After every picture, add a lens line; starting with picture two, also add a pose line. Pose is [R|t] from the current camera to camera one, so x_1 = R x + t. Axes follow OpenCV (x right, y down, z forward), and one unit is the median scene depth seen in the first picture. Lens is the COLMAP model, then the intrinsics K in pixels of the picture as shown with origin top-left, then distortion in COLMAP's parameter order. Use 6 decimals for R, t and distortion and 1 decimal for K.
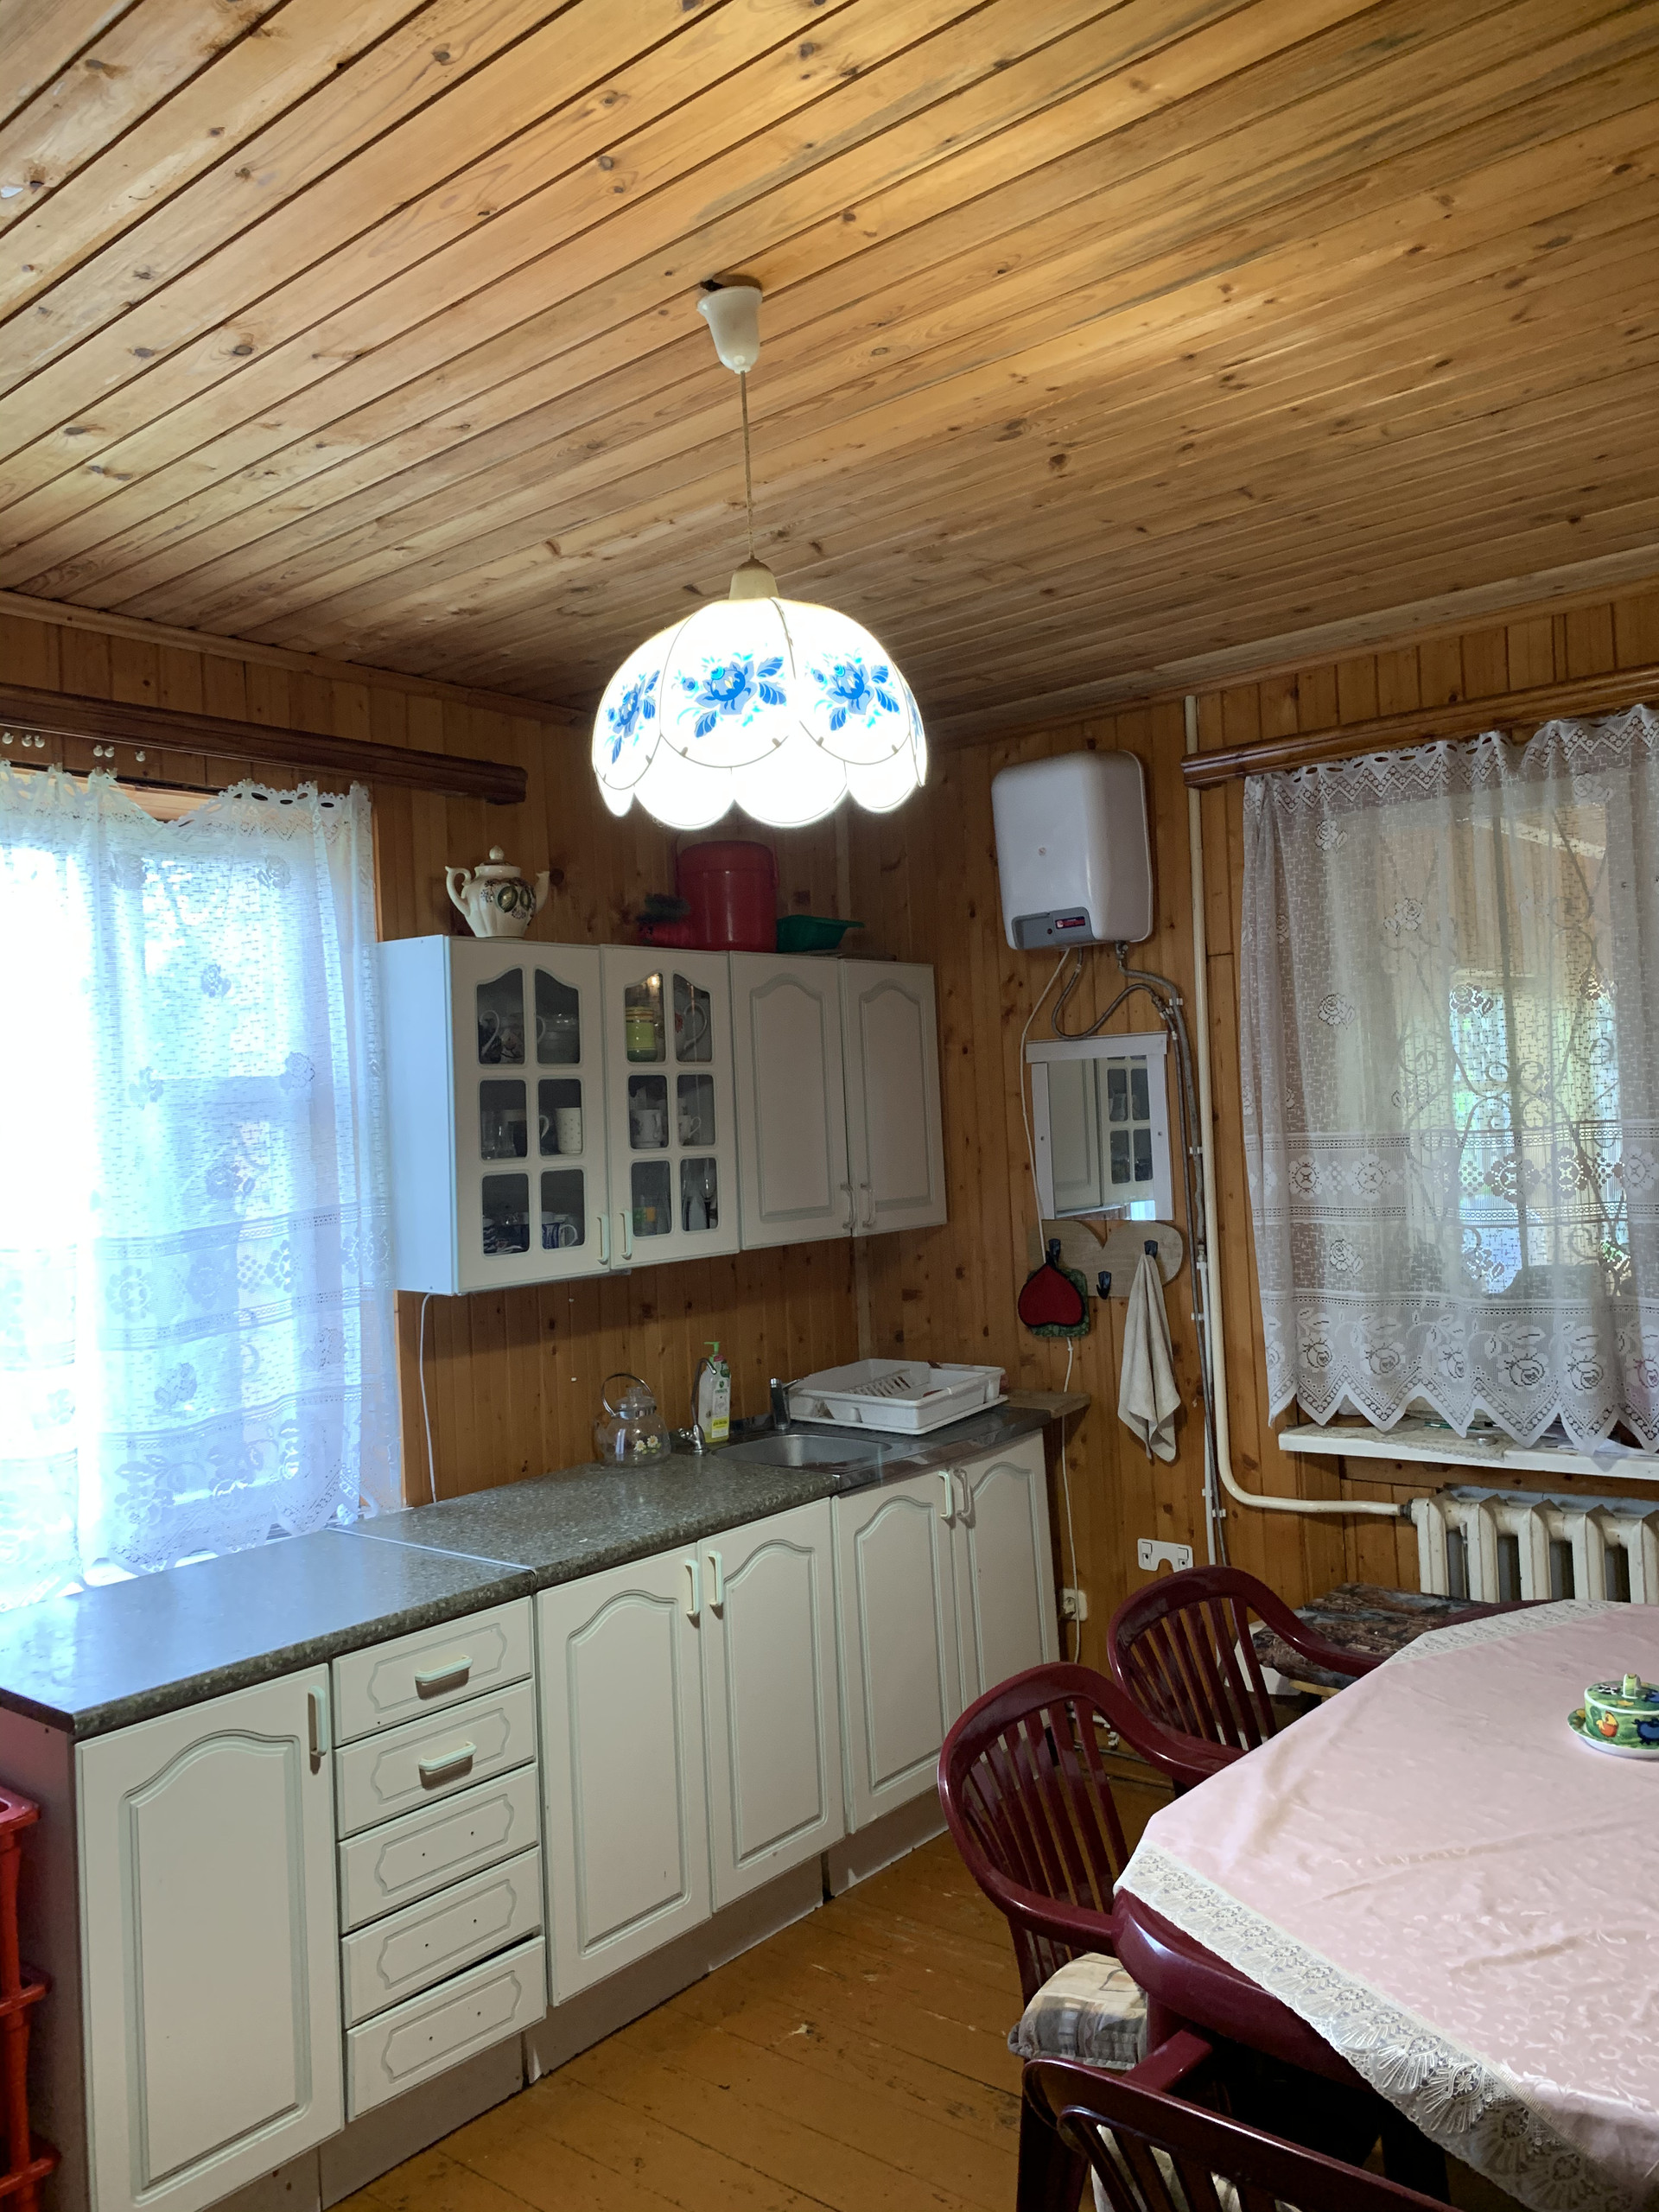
lens RADIAL K [[1688.1, 0, 829.5], [0, 1688.1, 1106.0], [0, 0, 1]] dist [0.002411, 0.005634]
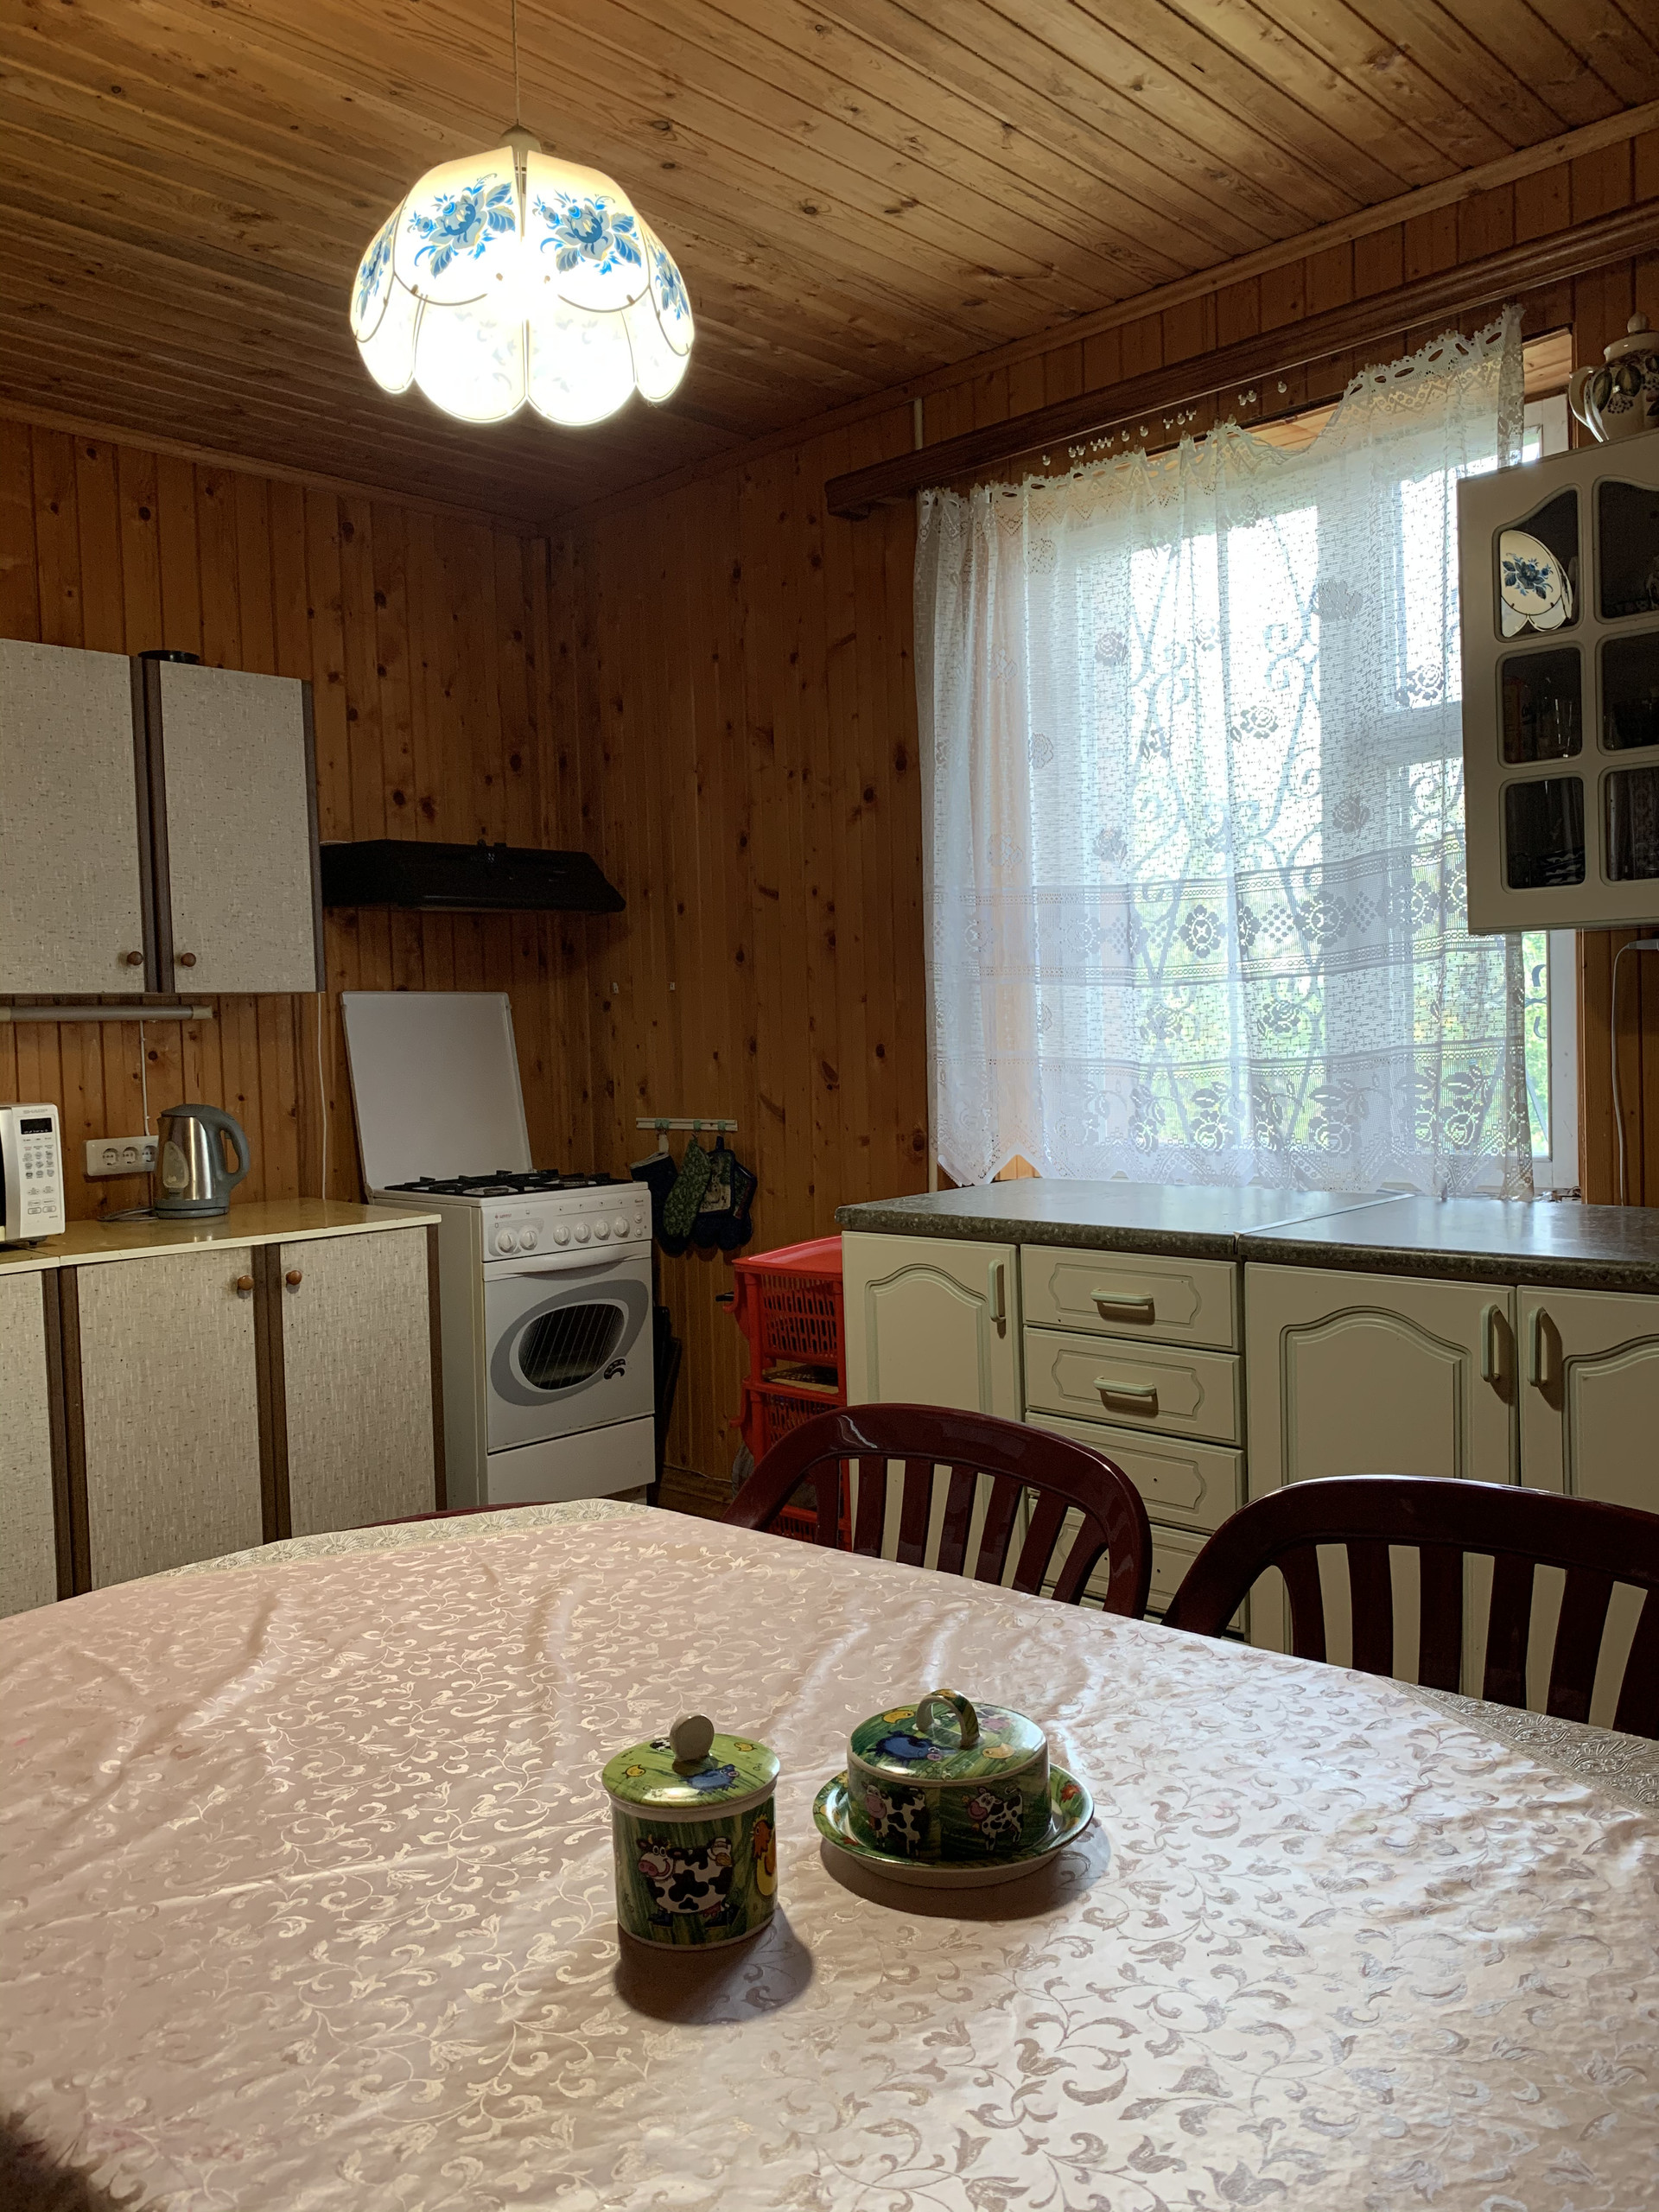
lens RADIAL K [[1688.1, 0, 829.5], [0, 1688.1, 1106.0], [0, 0, 1]] dist [0.002411, 0.005634]
pose [[-0.080078, 0.101348, -0.991623, 0.690967], [0.043883, 0.994212, 0.098069, 0.112651], [0.995822, -0.035663, -0.084062, 0.857914]]
